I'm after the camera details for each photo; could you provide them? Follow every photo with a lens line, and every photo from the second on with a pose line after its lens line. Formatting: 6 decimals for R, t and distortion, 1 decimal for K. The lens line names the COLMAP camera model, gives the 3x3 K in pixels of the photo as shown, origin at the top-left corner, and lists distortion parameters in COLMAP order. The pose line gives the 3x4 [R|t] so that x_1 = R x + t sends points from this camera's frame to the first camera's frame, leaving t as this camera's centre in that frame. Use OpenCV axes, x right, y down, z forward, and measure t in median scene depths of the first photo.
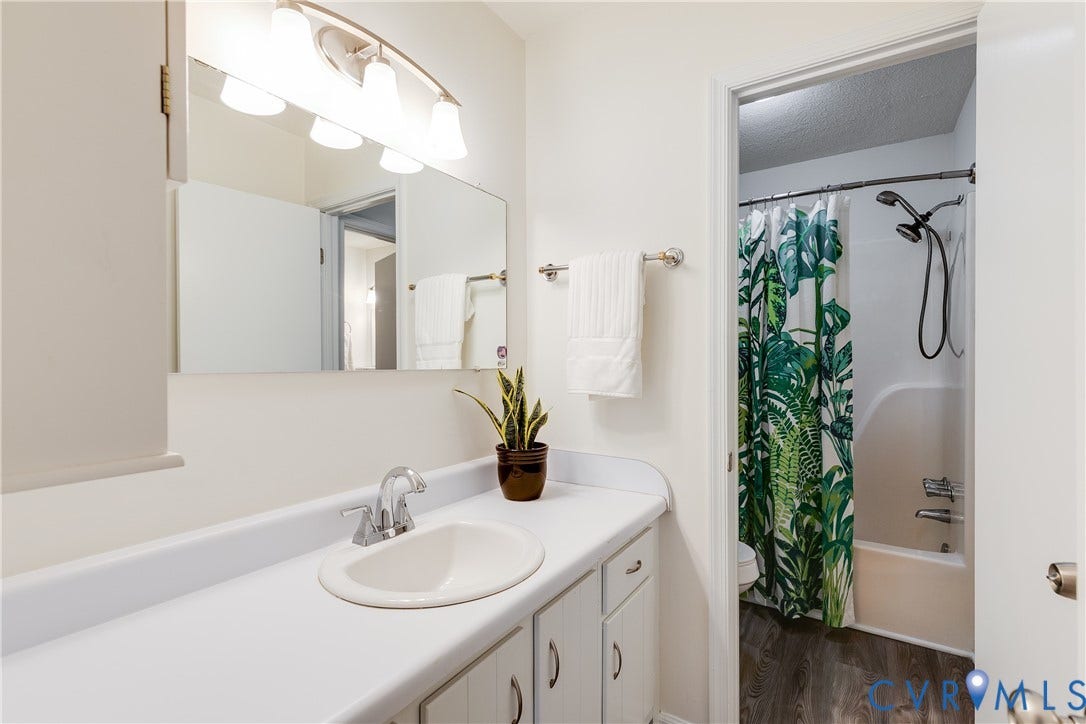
lens RADIAL K [[489.3, 0, 543.0], [0, 489.3, 362.0], [0, 0, 1]] dist [0.000282, 0.000194]
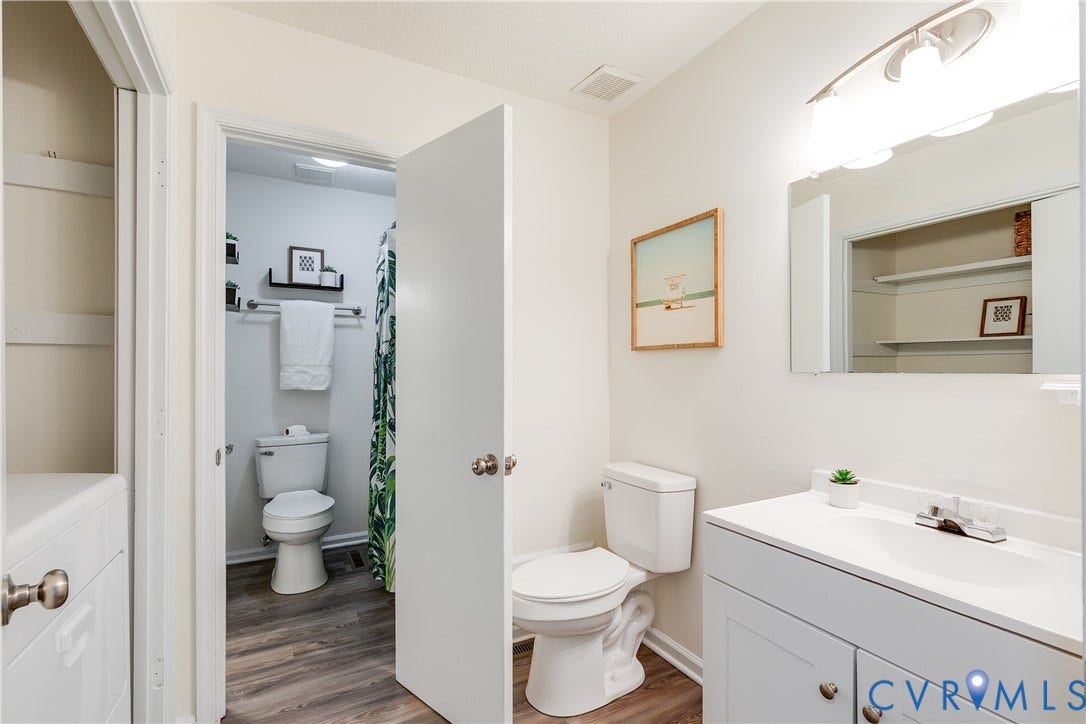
lens RADIAL K [[489.3, 0, 543.0], [0, 489.3, 362.0], [0, 0, 1]] dist [0.000282, 0.000194]
pose [[0.881455, -0.002713, -0.472261, 1.579603], [-0.002932, 0.999933, -0.011217, -0.005409], [0.472259, 0.011272, 0.881388, 0.126382]]
